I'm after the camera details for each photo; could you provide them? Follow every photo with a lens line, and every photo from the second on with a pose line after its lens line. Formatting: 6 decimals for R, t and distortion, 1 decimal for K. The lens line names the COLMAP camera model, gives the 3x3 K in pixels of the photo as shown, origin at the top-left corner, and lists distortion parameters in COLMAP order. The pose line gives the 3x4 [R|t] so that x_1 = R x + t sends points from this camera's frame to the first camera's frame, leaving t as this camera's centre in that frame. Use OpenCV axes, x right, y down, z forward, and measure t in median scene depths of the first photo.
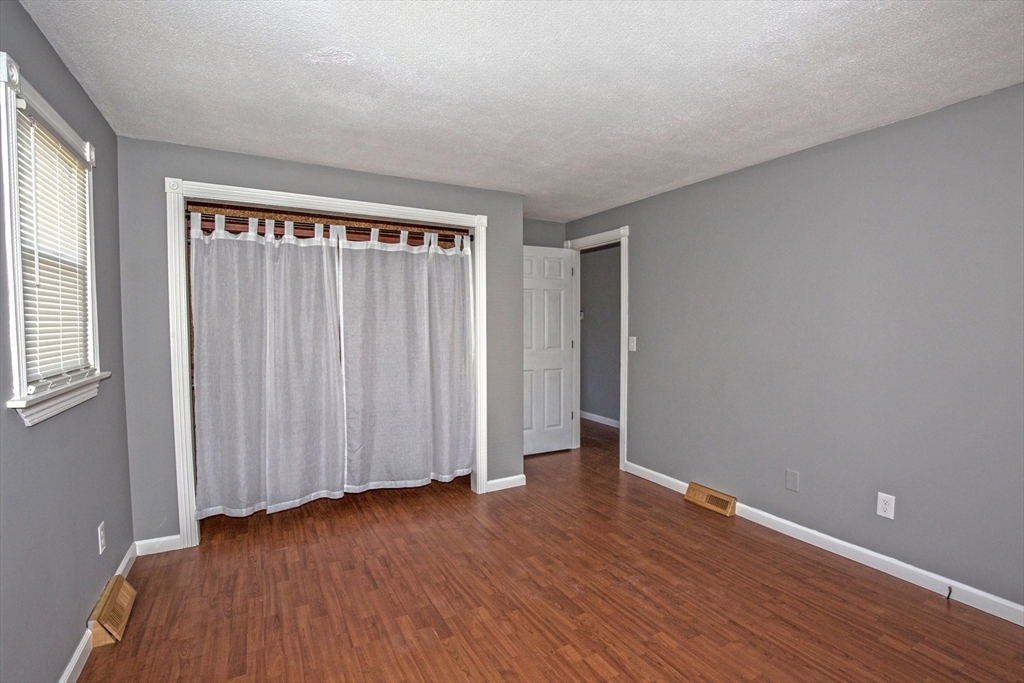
lens RADIAL K [[474.0, 0, 502.9], [0, 474.0, 345.6], [0, 0, 1]] dist [-0.034796, 0.005379]
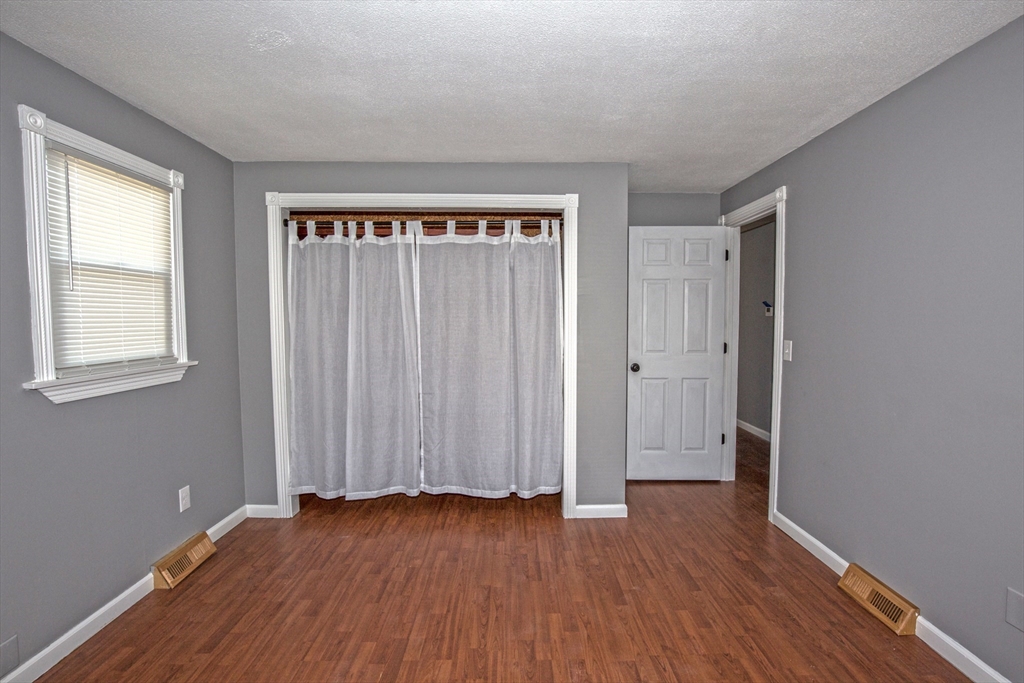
lens RADIAL K [[474.0, 0, 512.5], [0, 474.0, 346.1], [0, 0, 1]] dist [-0.034796, 0.005379]
pose [[0.883795, 0.028209, -0.467023, 0.306976], [-0.024169, 0.999601, 0.014639, -0.013543], [0.467250, -0.001651, 0.884124, 0.228145]]
